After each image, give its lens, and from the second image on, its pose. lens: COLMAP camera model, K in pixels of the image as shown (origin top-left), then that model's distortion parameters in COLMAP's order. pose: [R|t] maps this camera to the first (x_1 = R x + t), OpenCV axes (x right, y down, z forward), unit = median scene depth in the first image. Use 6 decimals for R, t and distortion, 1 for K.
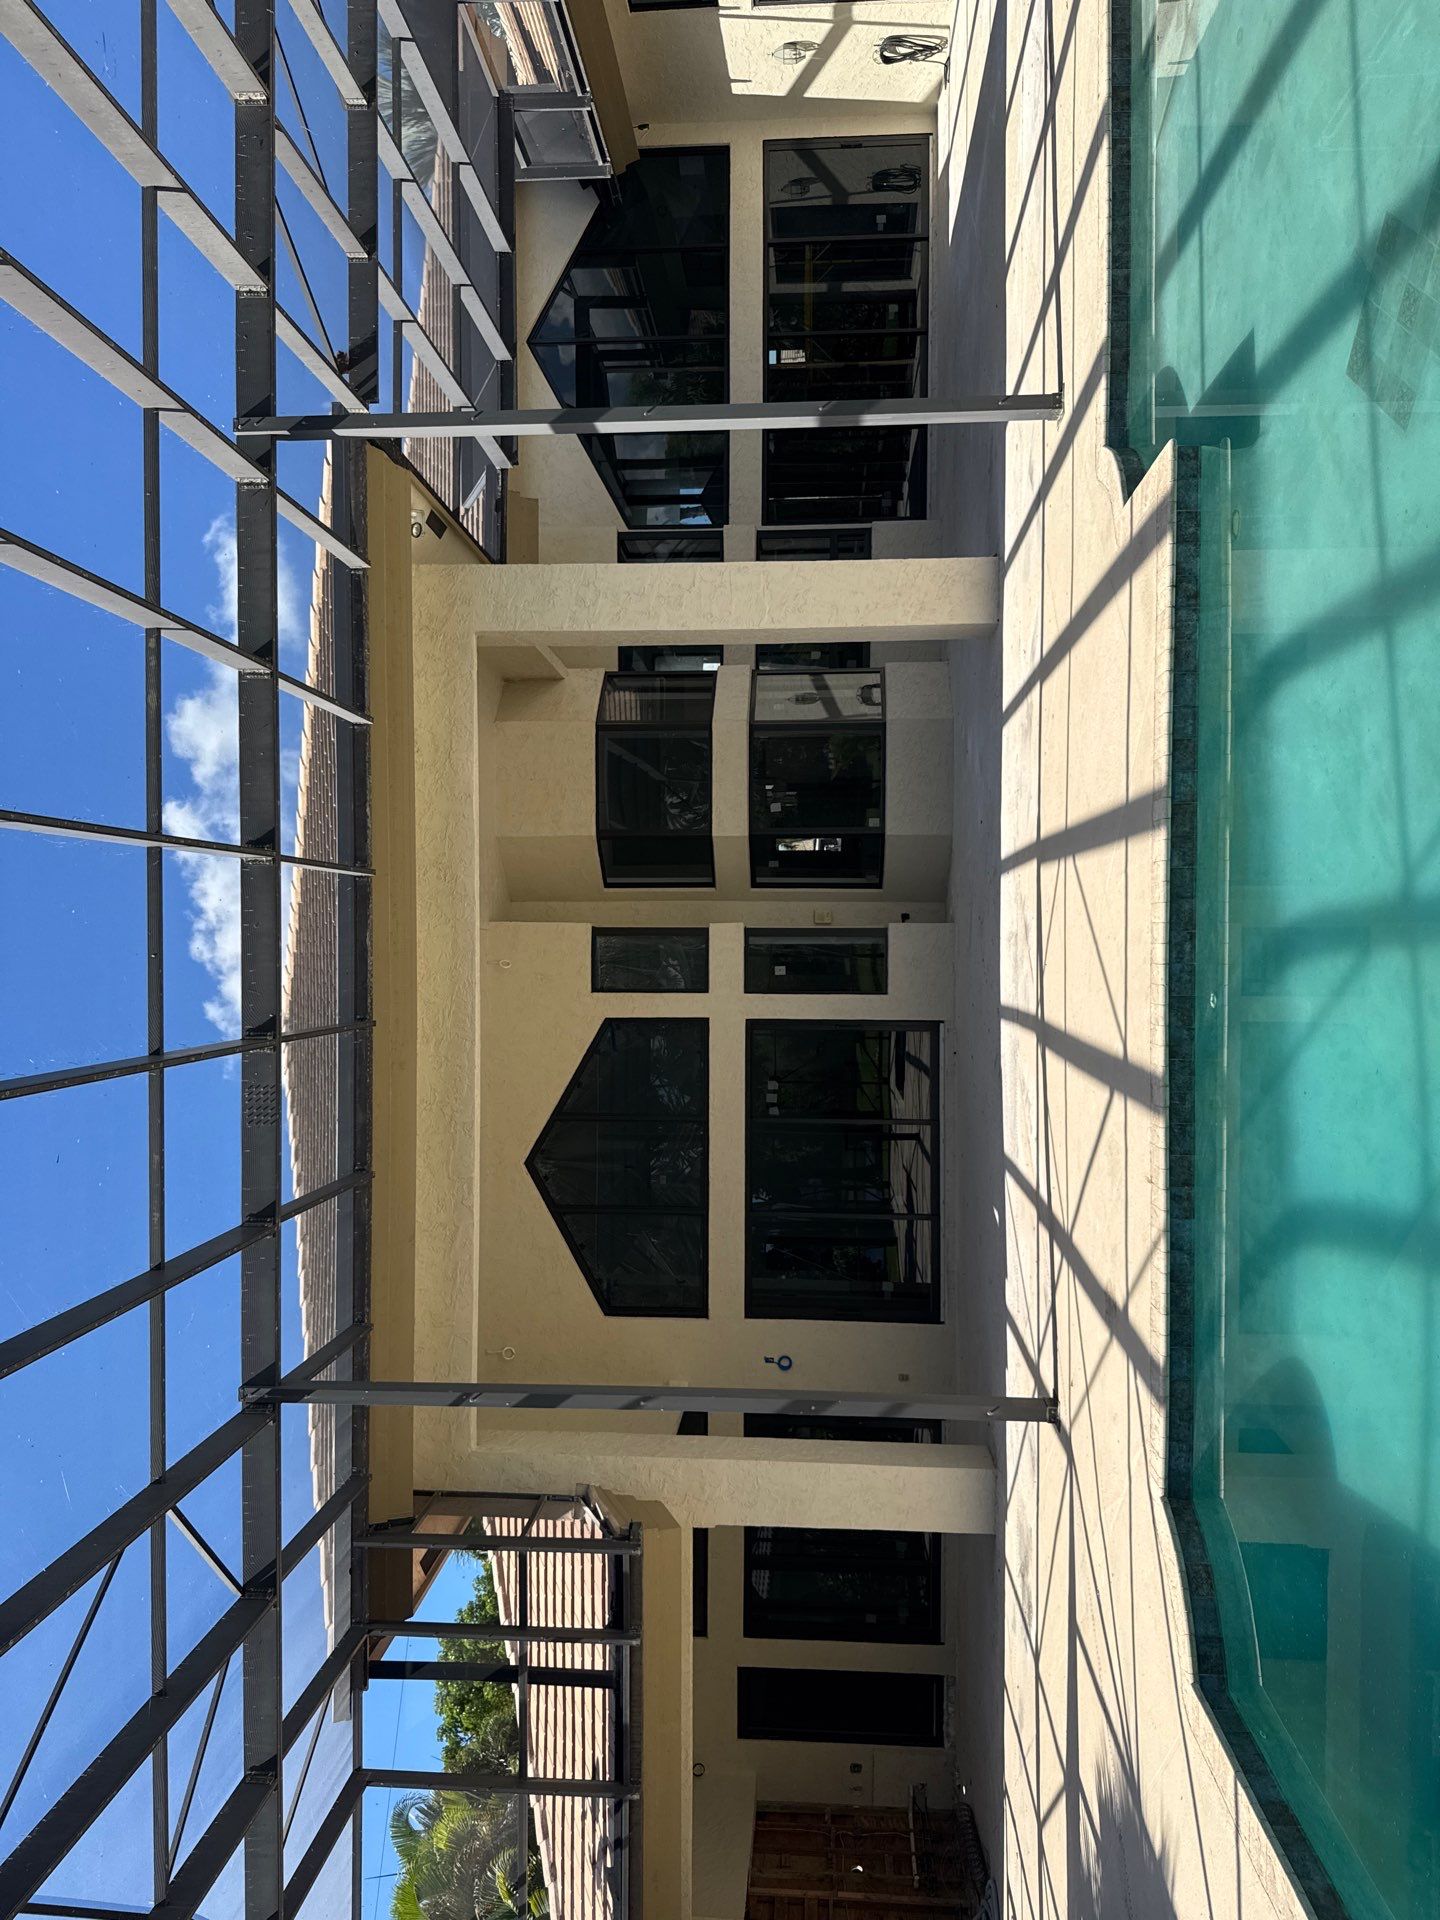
lens RADIAL K [[1348.0, 0, 736.6], [0, 1348.0, 957.5], [0, 0, 1]] dist [0.011647, -0.010988]
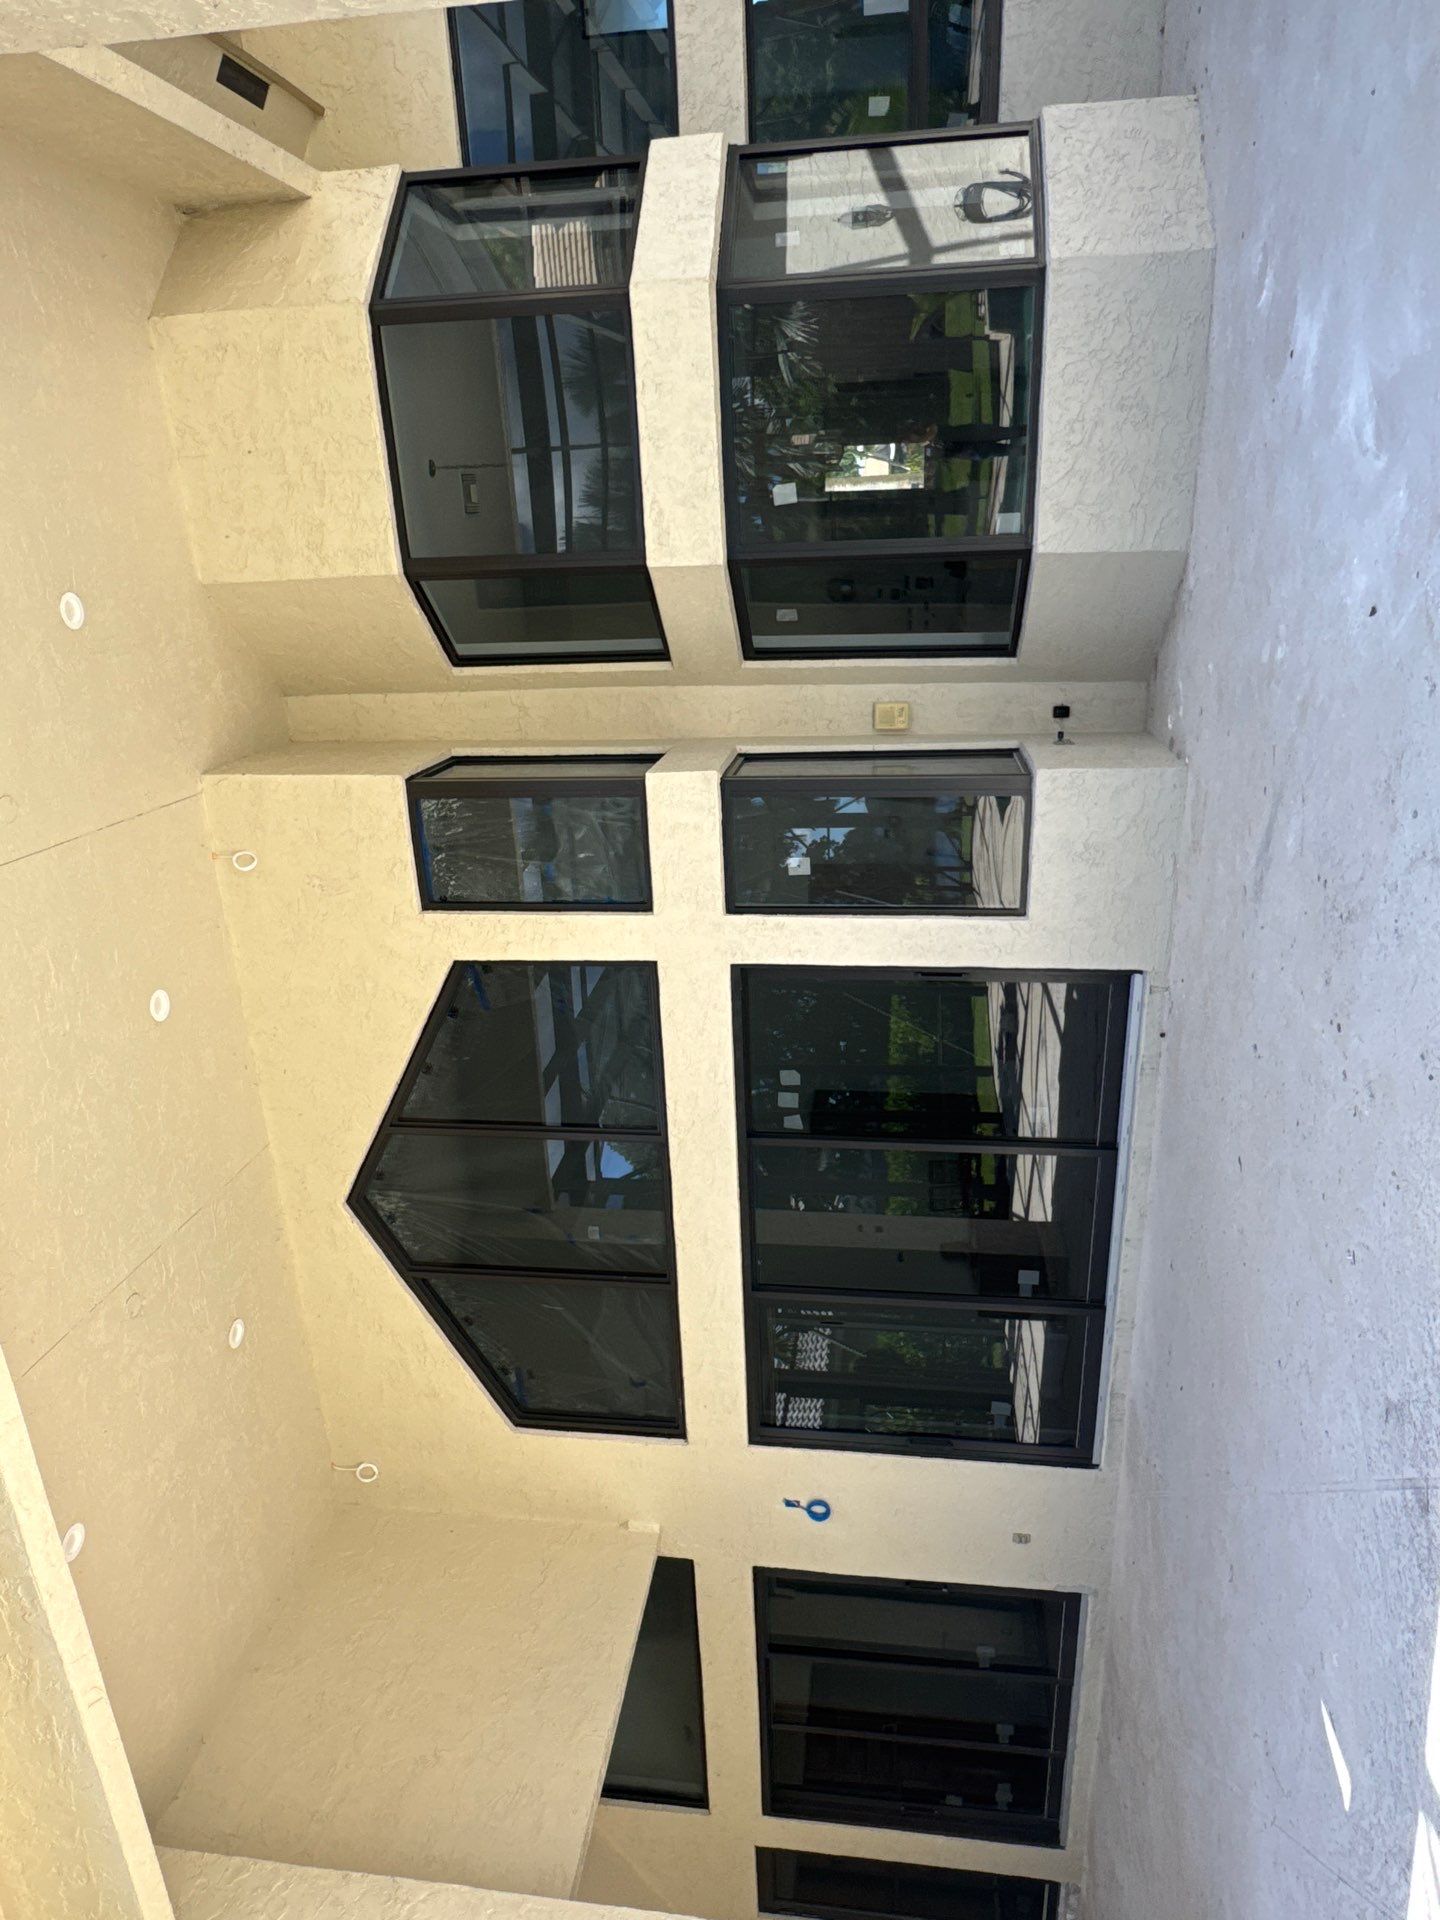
lens RADIAL K [[1217.3, 0, 726.2], [0, 1217.3, 963.1], [0, 0, 1]] dist [-0.028962, 0.000080]
pose [[0.996853, -0.013126, -0.078184, 0.039155], [0.039953, 0.934982, 0.352439, -0.109029], [0.068475, -0.354453, 0.932563, 0.575175]]
